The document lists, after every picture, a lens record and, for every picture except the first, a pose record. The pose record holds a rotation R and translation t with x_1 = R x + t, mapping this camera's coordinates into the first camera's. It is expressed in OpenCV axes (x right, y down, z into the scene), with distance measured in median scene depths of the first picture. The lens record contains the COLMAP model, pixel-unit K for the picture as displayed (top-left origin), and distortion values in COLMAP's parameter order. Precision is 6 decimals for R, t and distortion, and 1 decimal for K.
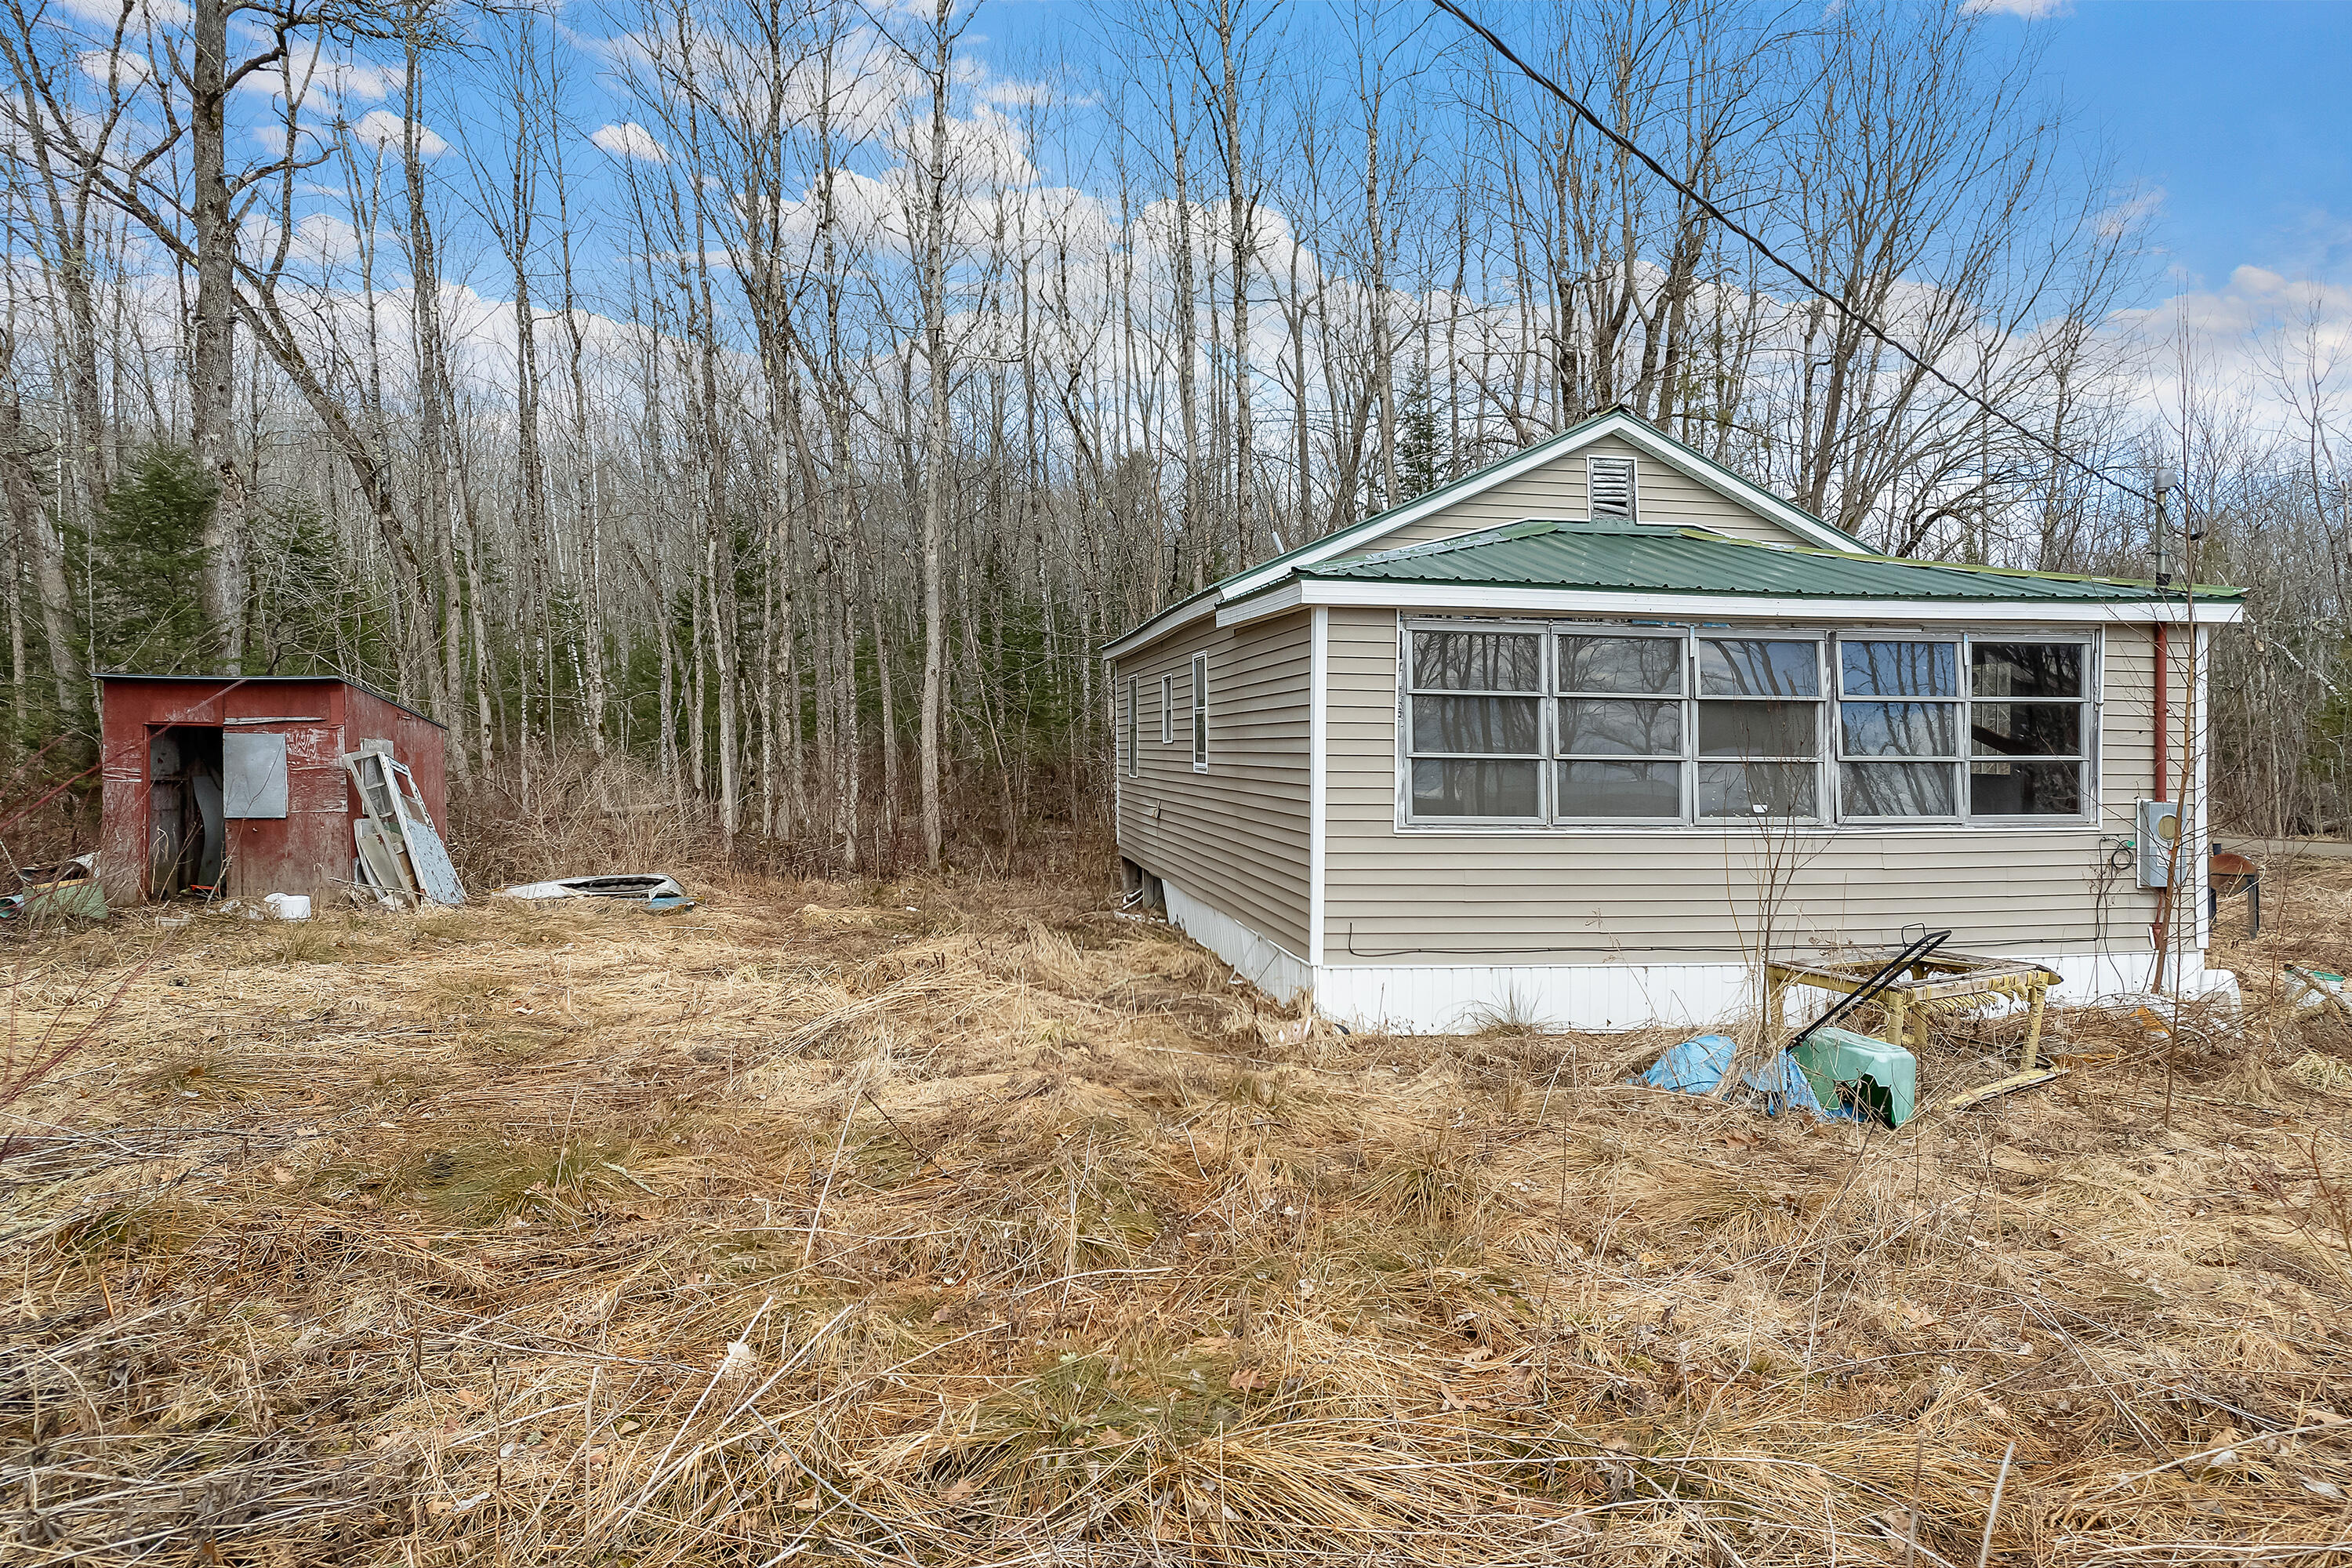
lens RADIAL K [[1505.2, 0, 1173.0], [0, 1505.2, 793.1], [0, 0, 1]] dist [-0.014371, 0.007783]
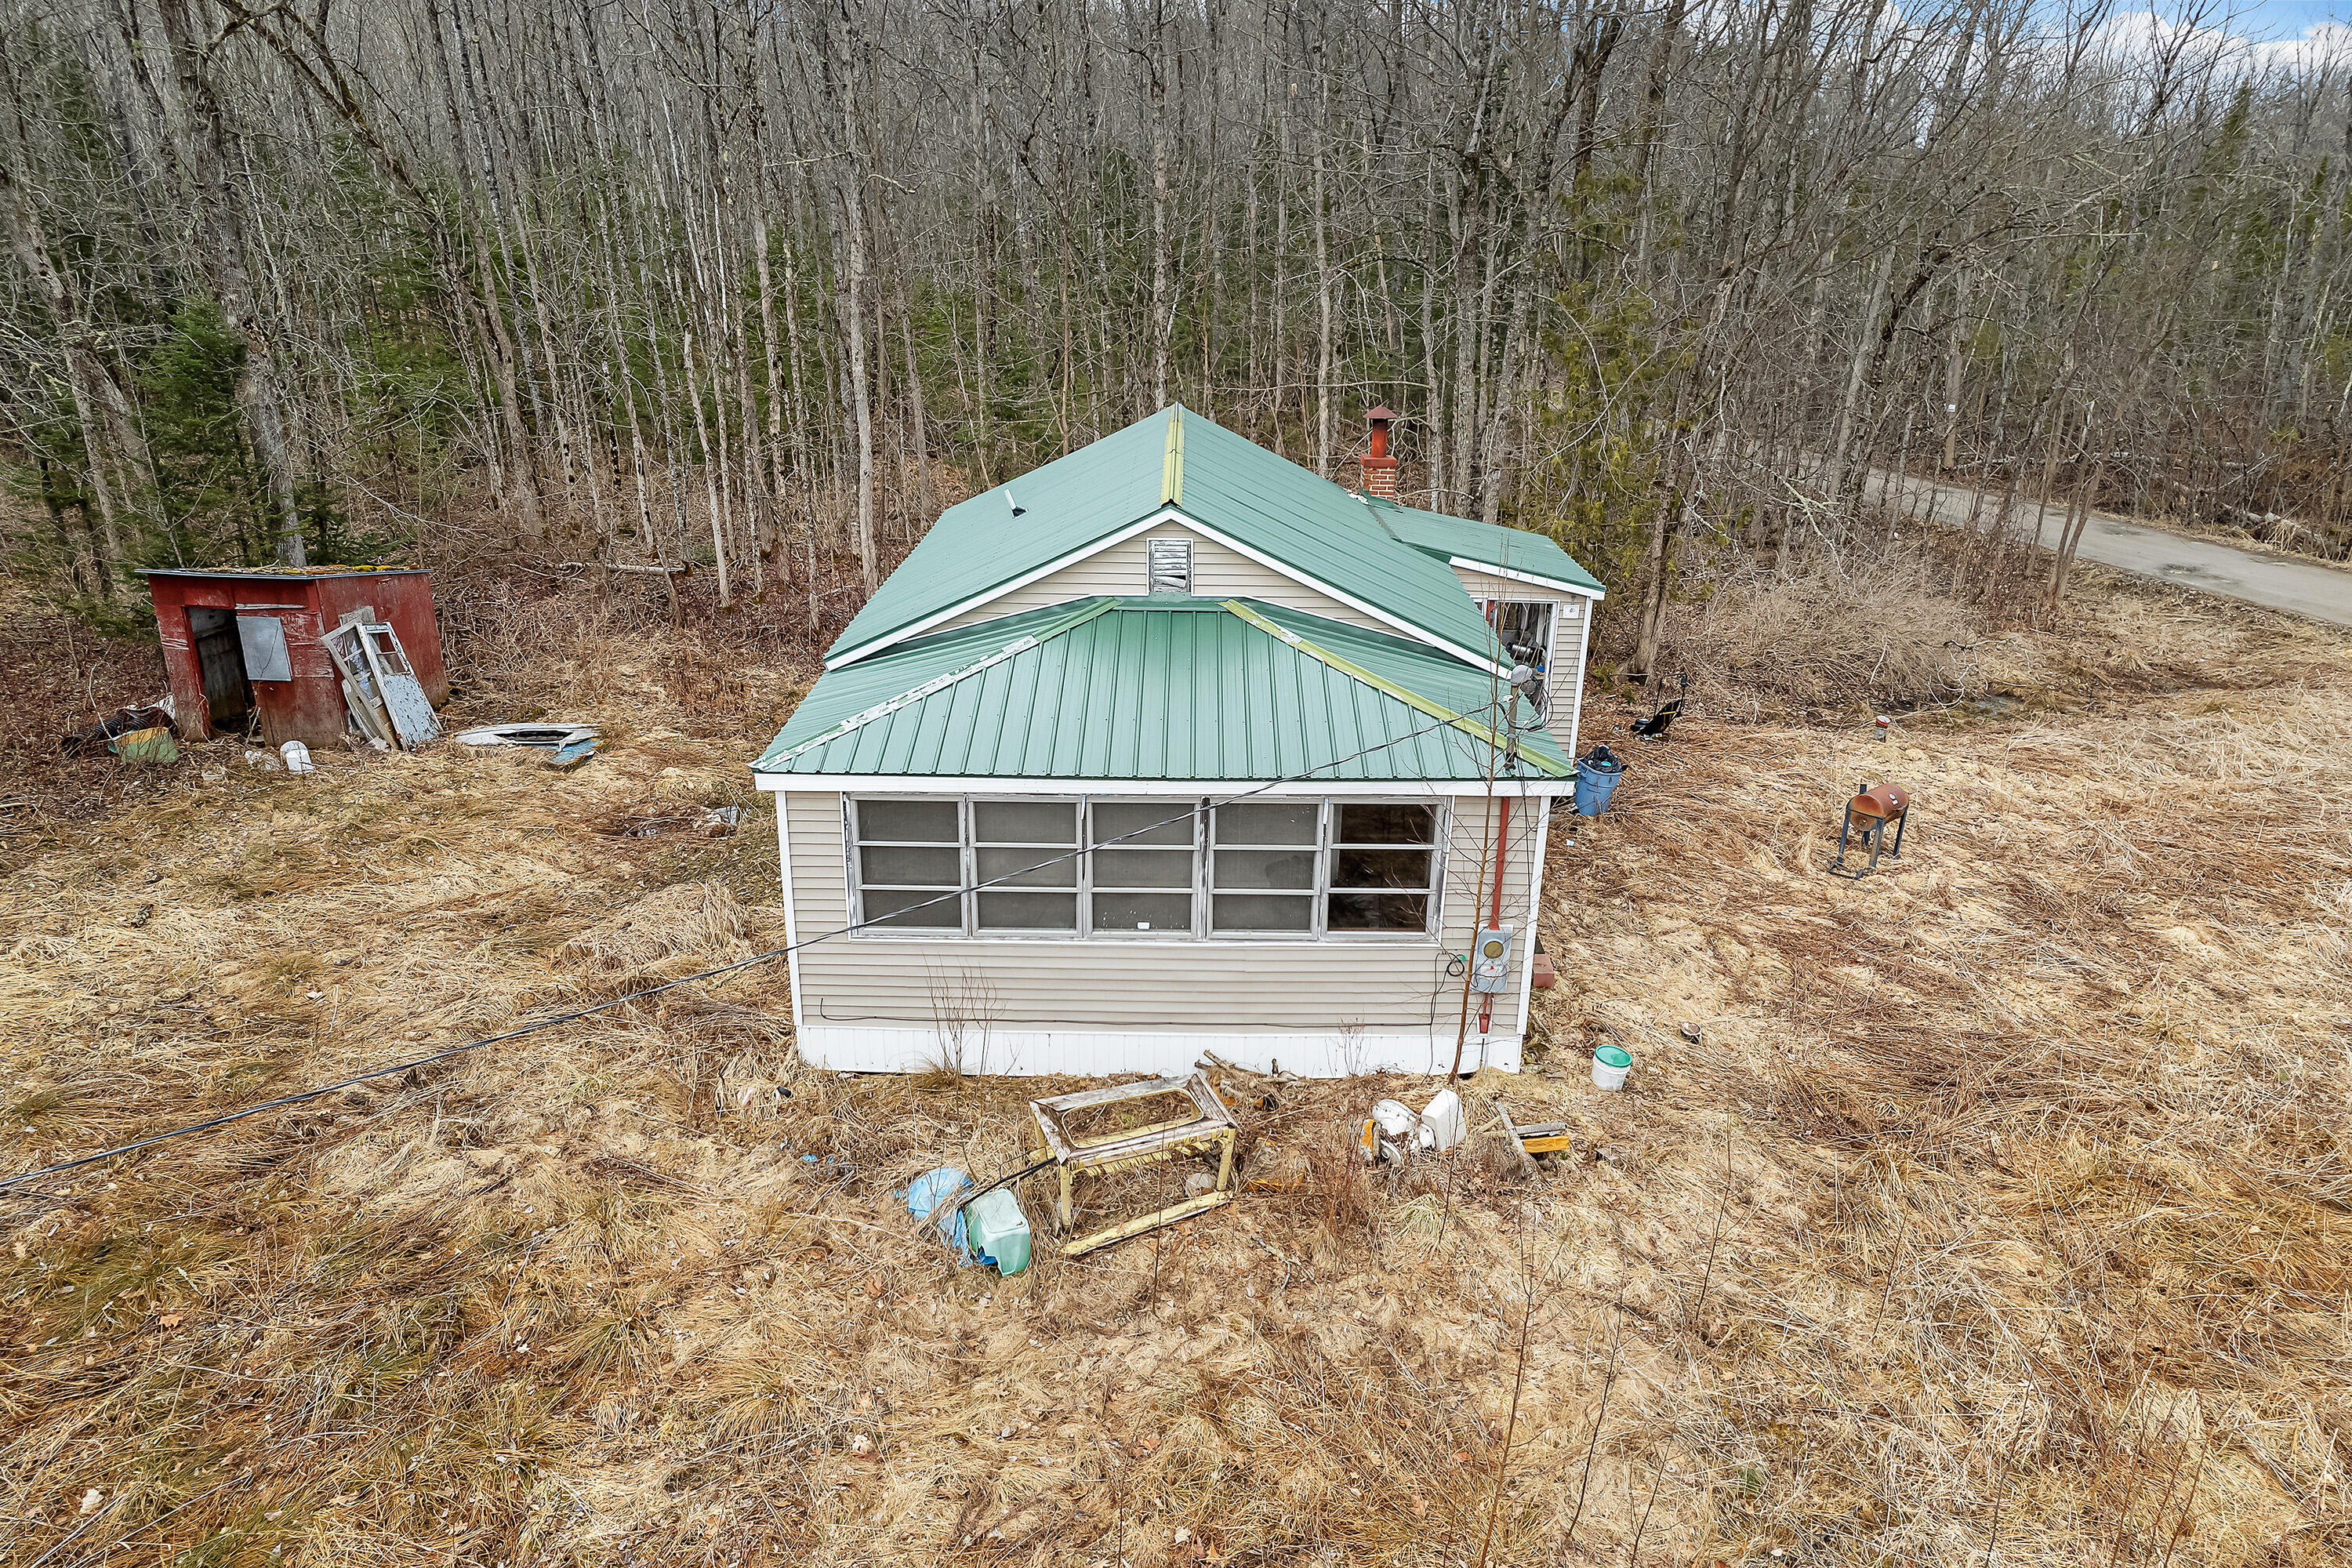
lens RADIAL K [[1505.2, 0, 1157.6], [0, 1505.2, 774.0], [0, 0, 1]] dist [-0.014371, 0.007783]
pose [[0.983261, 0.064291, -0.170483, 0.591432], [-0.007128, 0.948534, 0.316594, -0.506705], [0.182063, -0.310079, 0.933115, -0.170217]]
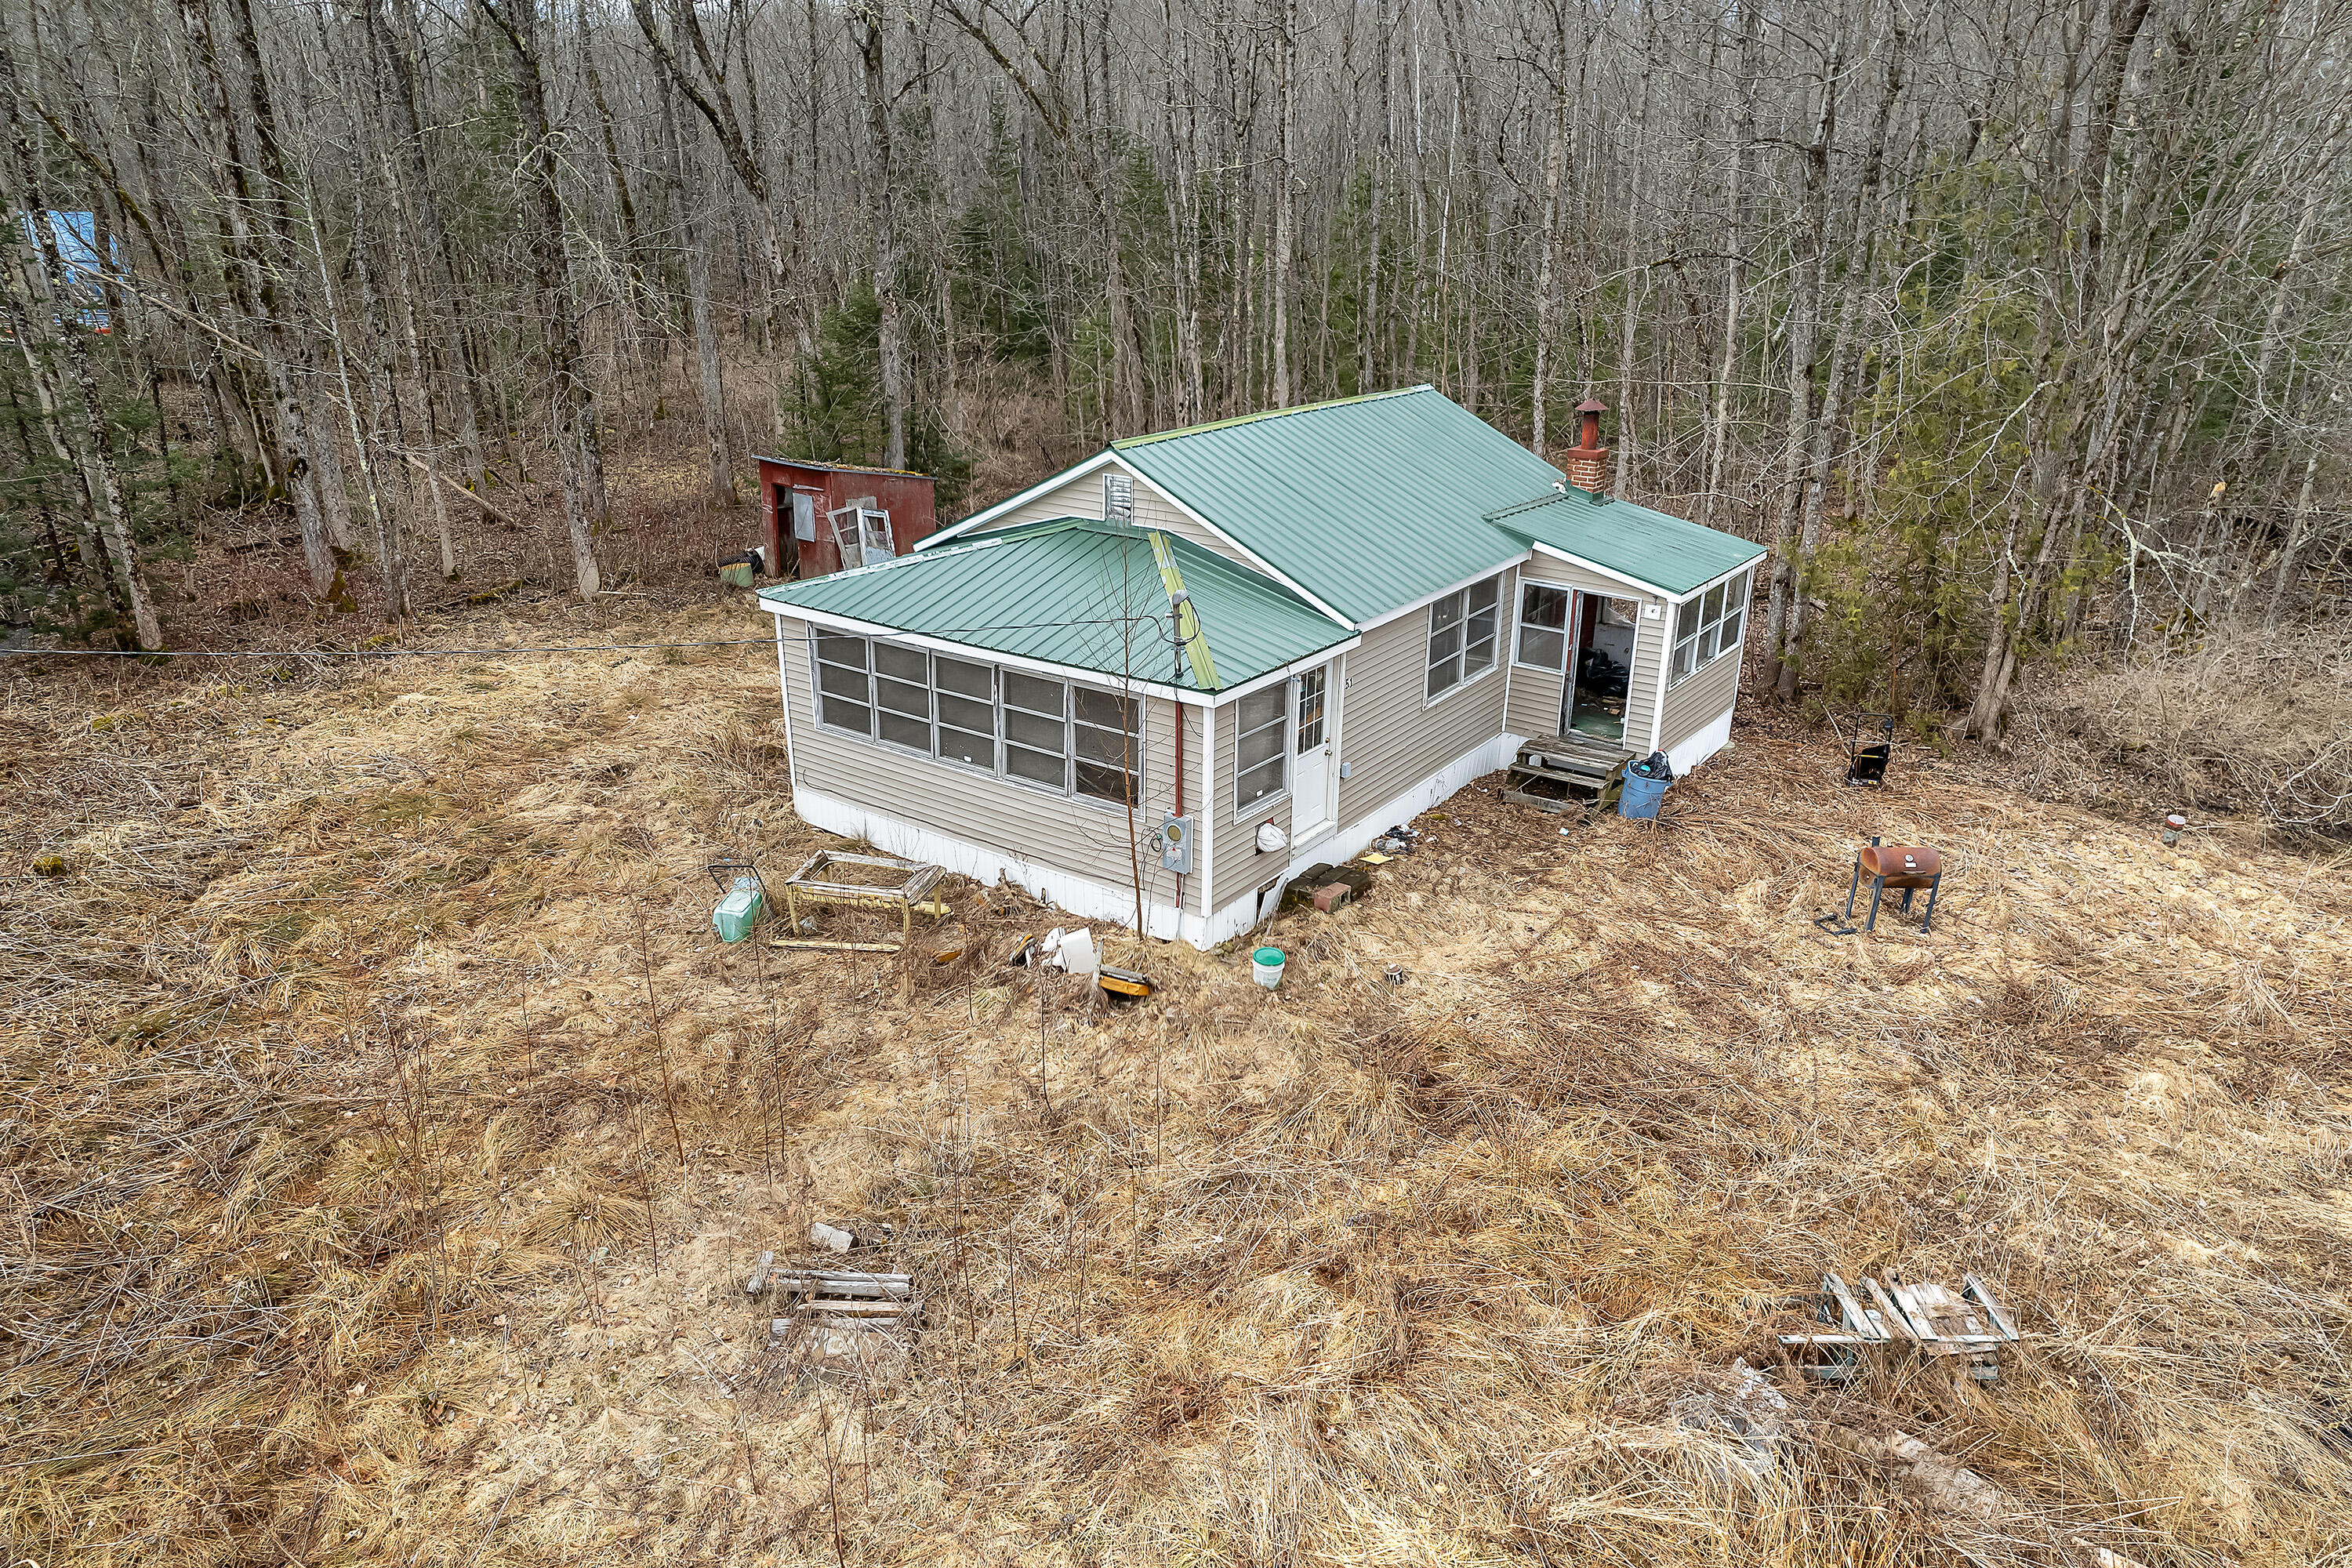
lens RADIAL K [[1505.2, 0, 1159.3], [0, 1505.2, 793.0], [0, 0, 1]] dist [-0.014371, 0.007783]
pose [[0.691128, 0.257486, -0.675310, 1.621036], [-0.022030, 0.941455, 0.336417, -0.508605], [0.722397, -0.217630, 0.656338, 0.028320]]
